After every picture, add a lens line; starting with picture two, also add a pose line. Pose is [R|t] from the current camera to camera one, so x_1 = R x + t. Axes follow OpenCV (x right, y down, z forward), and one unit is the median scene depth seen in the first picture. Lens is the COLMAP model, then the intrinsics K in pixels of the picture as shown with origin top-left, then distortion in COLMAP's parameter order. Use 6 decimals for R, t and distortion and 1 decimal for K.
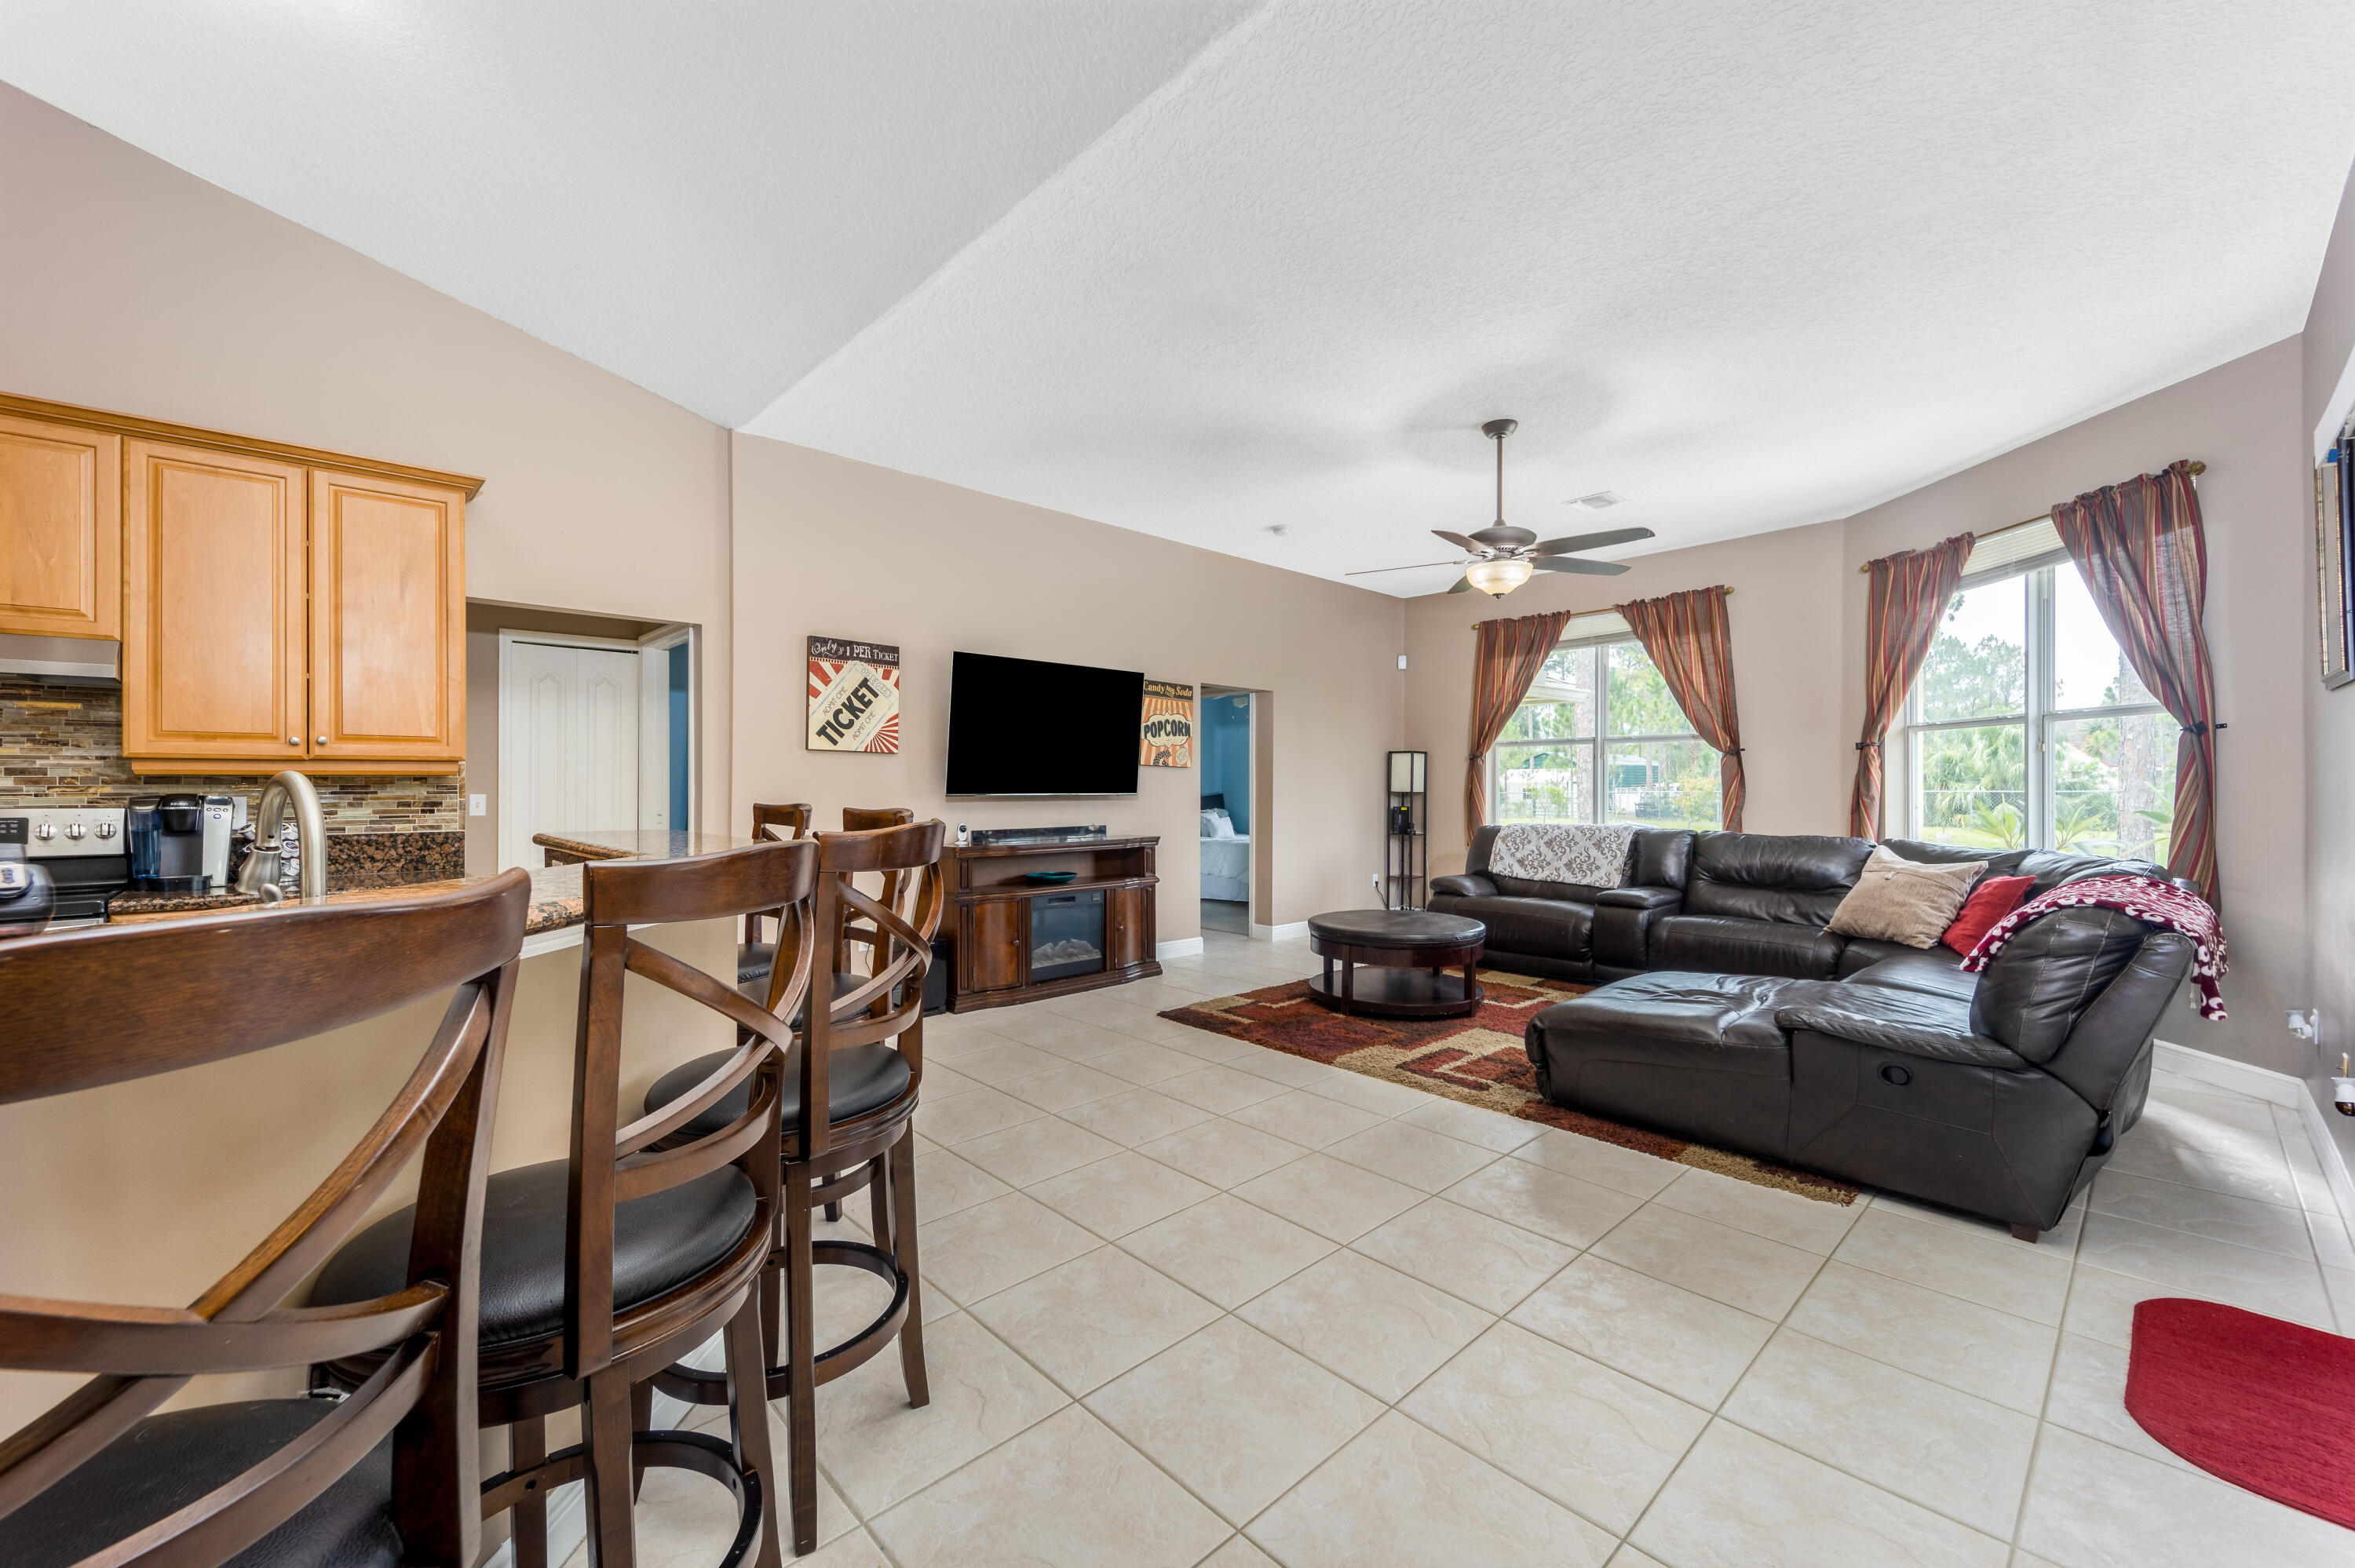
lens RADIAL K [[946.4, 0, 1180.8], [0, 946.4, 784.0], [0, 0, 1]] dist [0.039670, -0.021939]
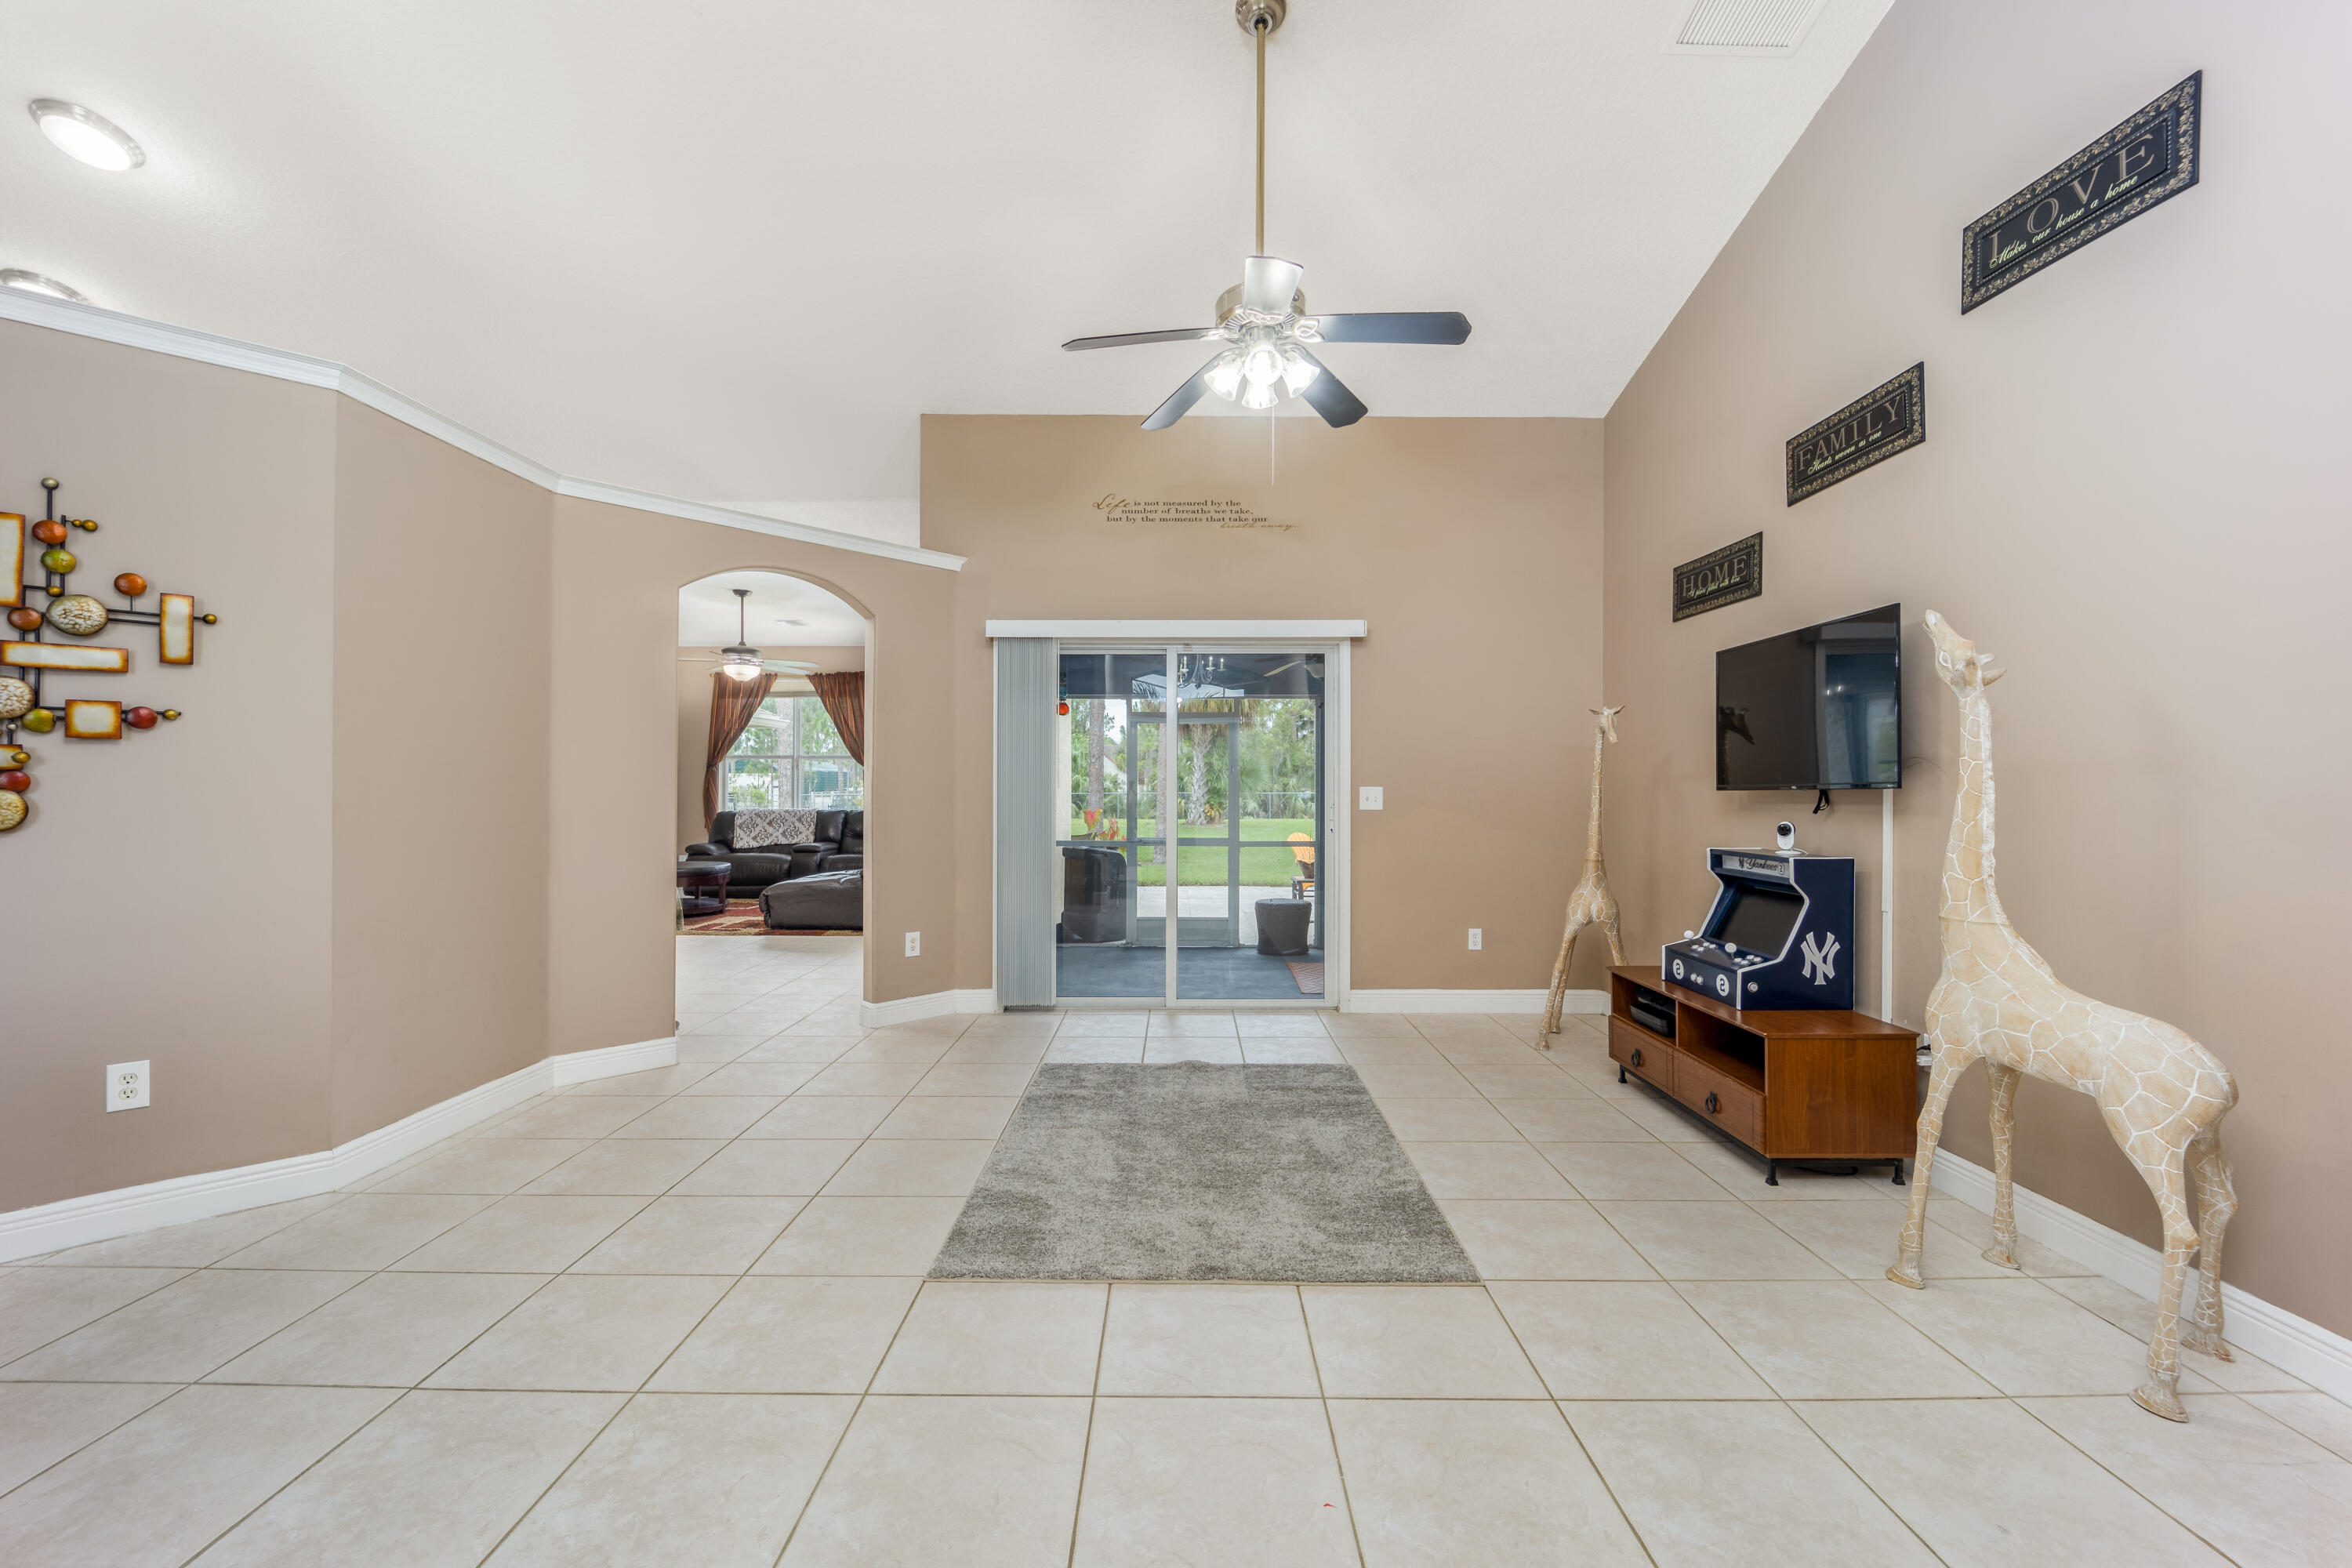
lens RADIAL K [[945.3, 0, 1179.2], [0, 945.3, 784.0], [0, 0, 1]] dist [0.039670, -0.021939]
pose [[0.699340, 0.007041, 0.714755, -0.352568], [-0.002667, 0.999970, -0.007241, 0.013079], [-0.714785, 0.003158, 0.699338, -0.810280]]
